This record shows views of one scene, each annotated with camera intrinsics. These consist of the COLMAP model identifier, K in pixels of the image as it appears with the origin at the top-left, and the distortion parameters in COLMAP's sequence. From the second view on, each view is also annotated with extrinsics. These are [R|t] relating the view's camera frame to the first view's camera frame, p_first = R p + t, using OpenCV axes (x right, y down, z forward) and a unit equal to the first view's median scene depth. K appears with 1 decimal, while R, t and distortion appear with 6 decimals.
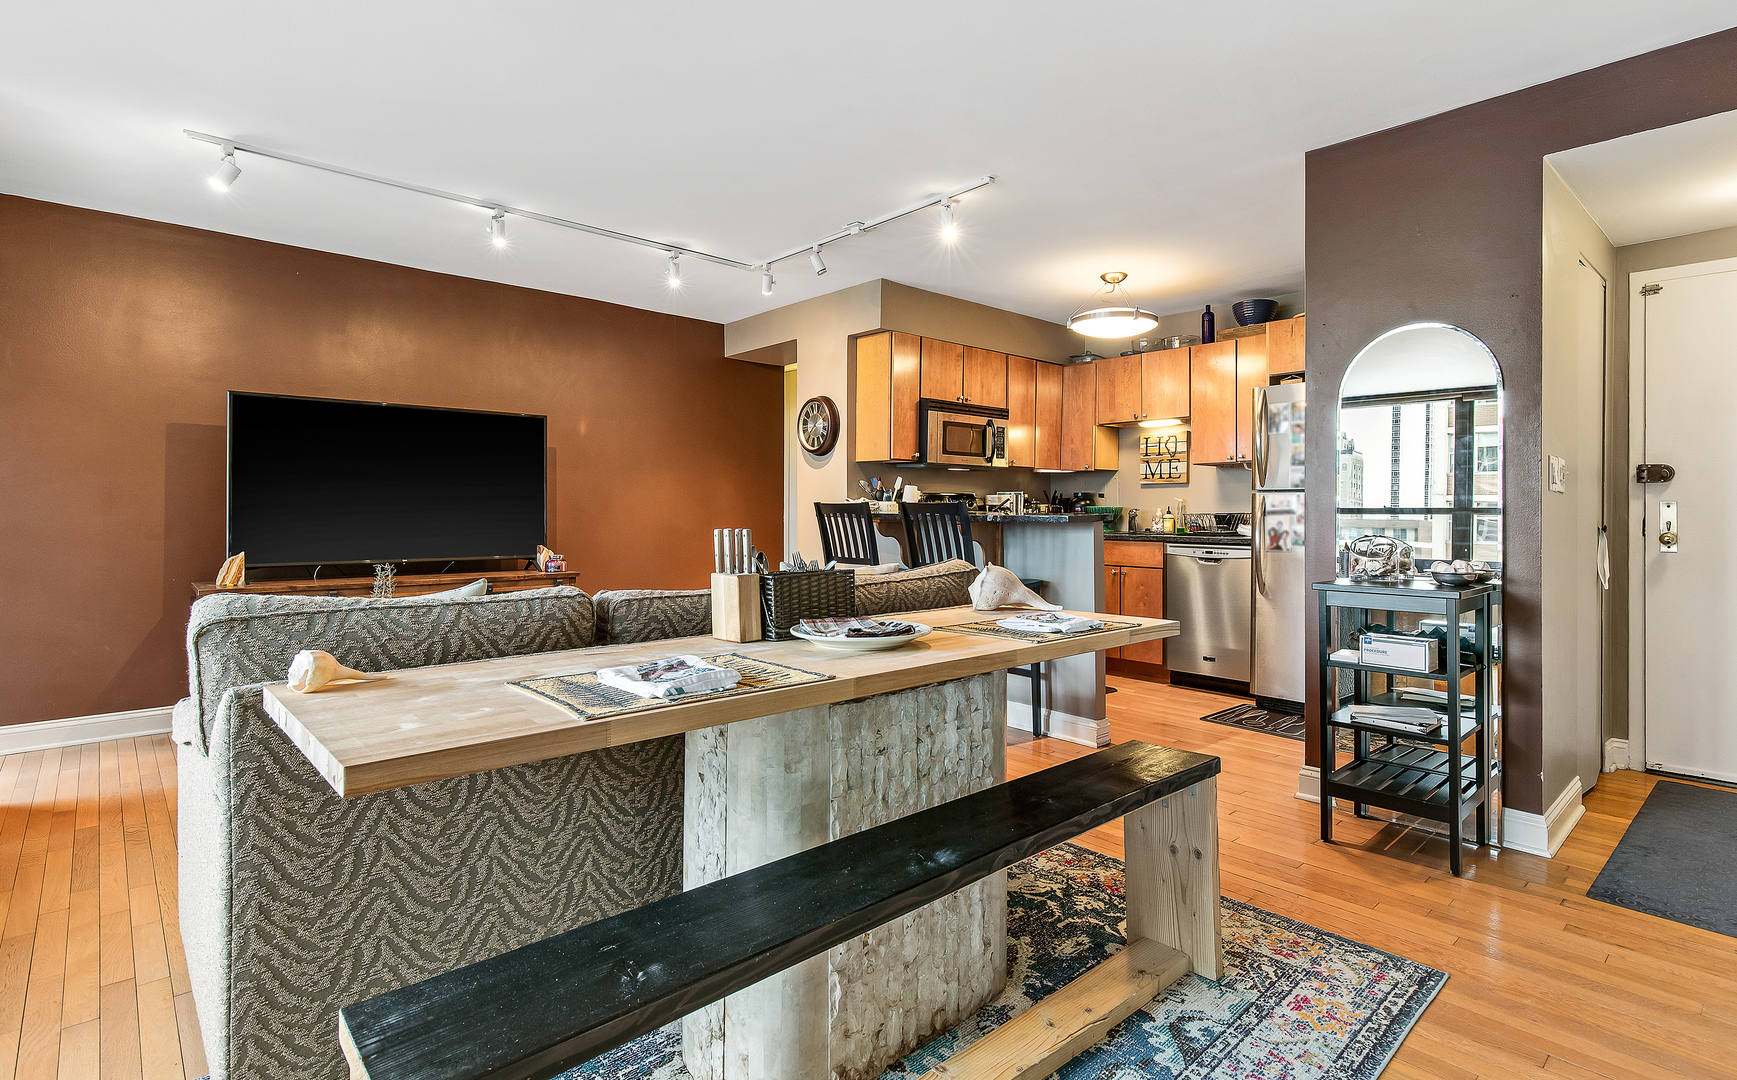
lens RADIAL K [[857.2, 0, 900.7], [0, 857.2, 514.2], [0, 0, 1]] dist [-0.000804, 0.000122]
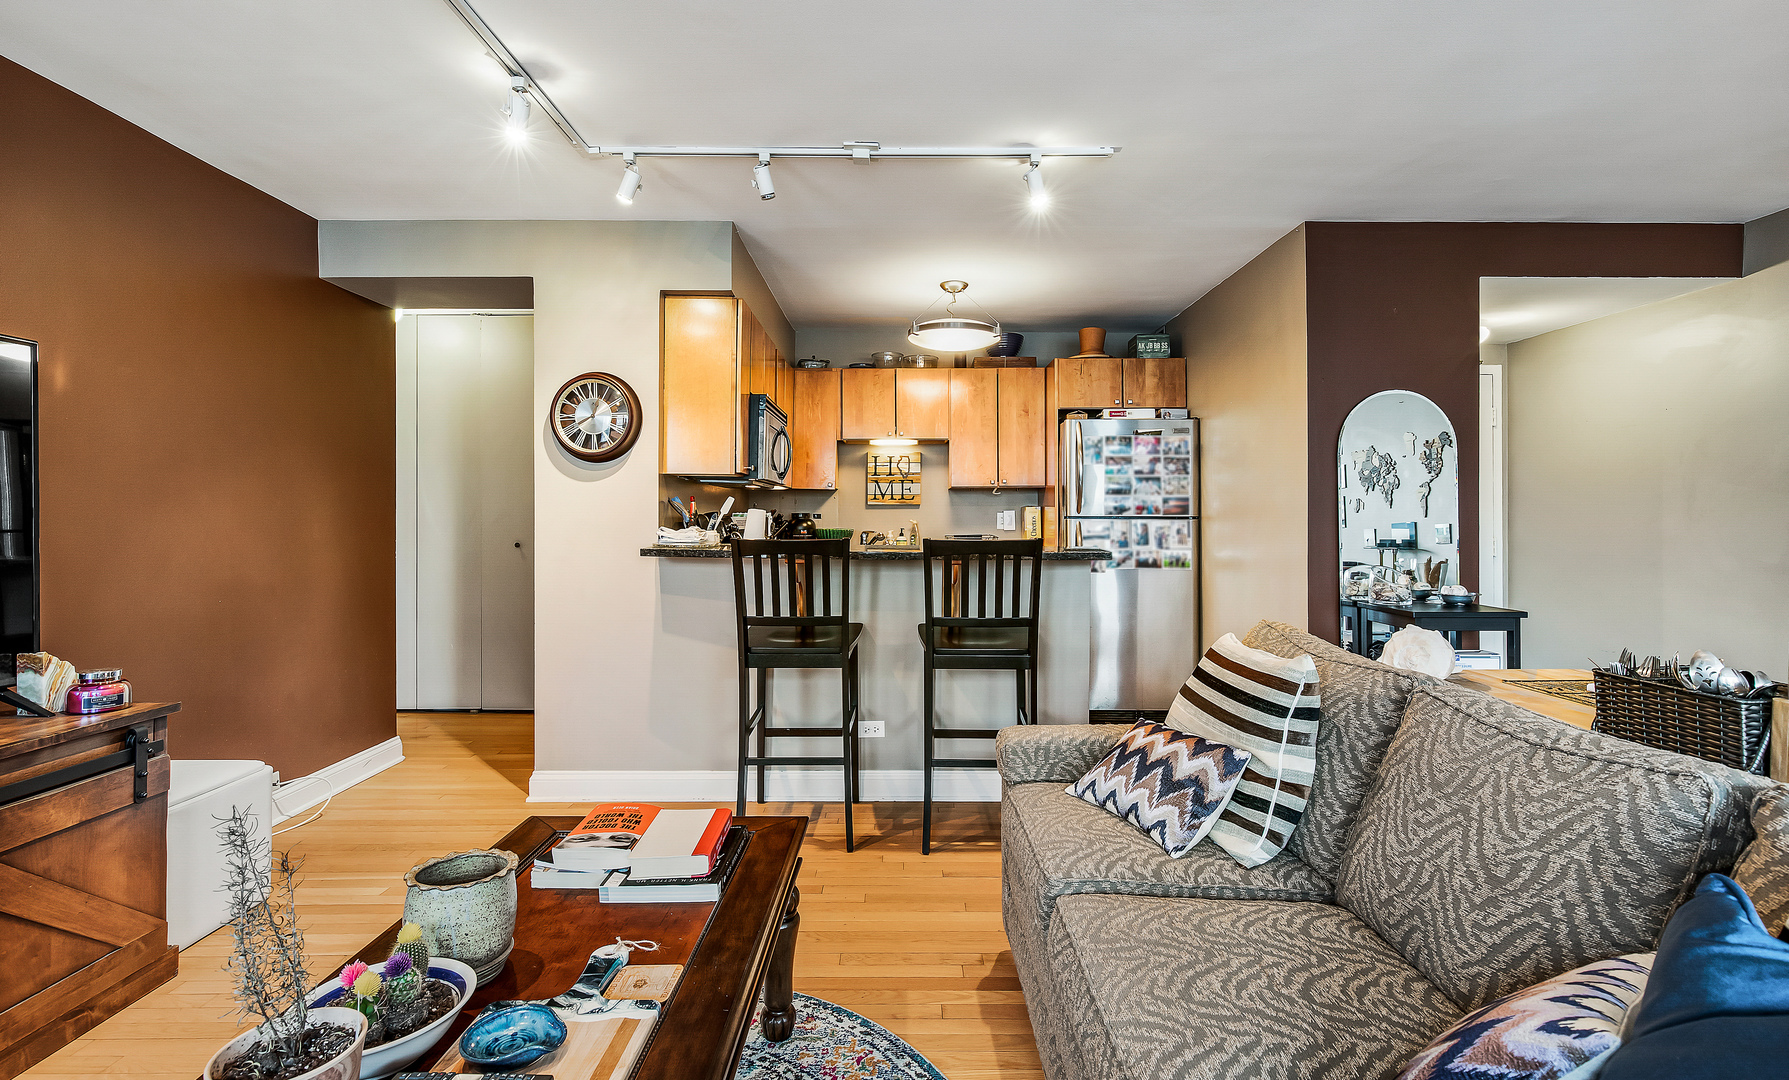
lens RADIAL K [[827.6, 0, 912.7], [0, 827.6, 512.2], [0, 0, 1]] dist [0.008067, -0.000618]
pose [[0.675752, -0.000655, 0.737129, -0.399294], [0.005728, 0.999974, -0.004362, -0.025215], [-0.737107, 0.007170, 0.675738, 0.387158]]
